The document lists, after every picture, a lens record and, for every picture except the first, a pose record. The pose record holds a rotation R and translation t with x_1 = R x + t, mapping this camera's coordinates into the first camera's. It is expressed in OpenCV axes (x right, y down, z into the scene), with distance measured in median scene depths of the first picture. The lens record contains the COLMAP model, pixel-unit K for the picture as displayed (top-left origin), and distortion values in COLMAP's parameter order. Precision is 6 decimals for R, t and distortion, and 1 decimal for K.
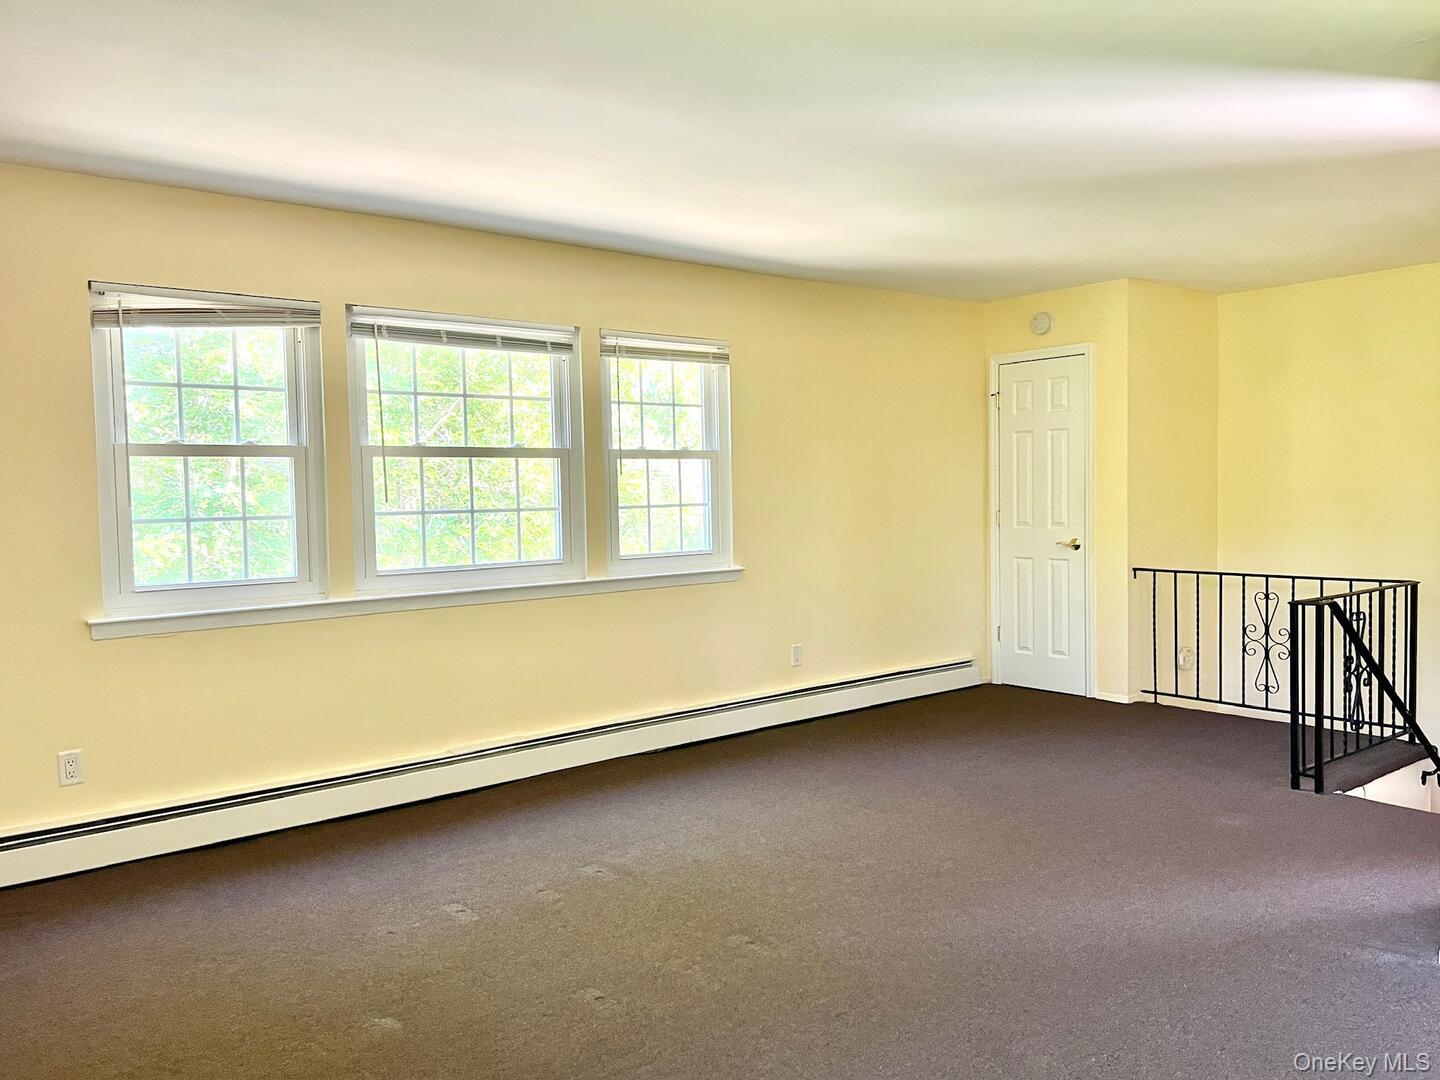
lens RADIAL K [[1094.4, 0, 716.4], [0, 1094.4, 532.6], [0, 0, 1]] dist [0.065965, -0.076177]
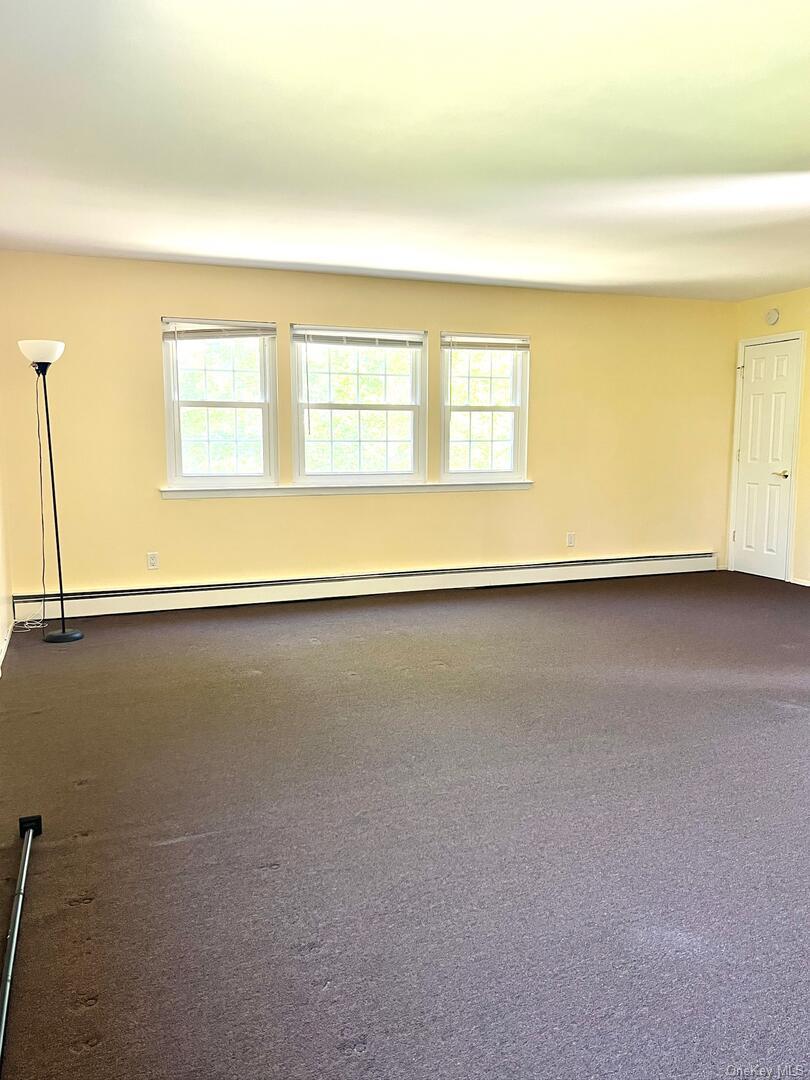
lens RADIAL K [[820.8, 0, 405.7], [0, 820.8, 544.0], [0, 0, 1]] dist [0.065965, -0.076177]
pose [[0.949675, 0.057657, -0.307885, 0.247175], [-0.030244, 0.995199, 0.093082, 0.018971], [0.311774, -0.079086, 0.946859, -0.222208]]
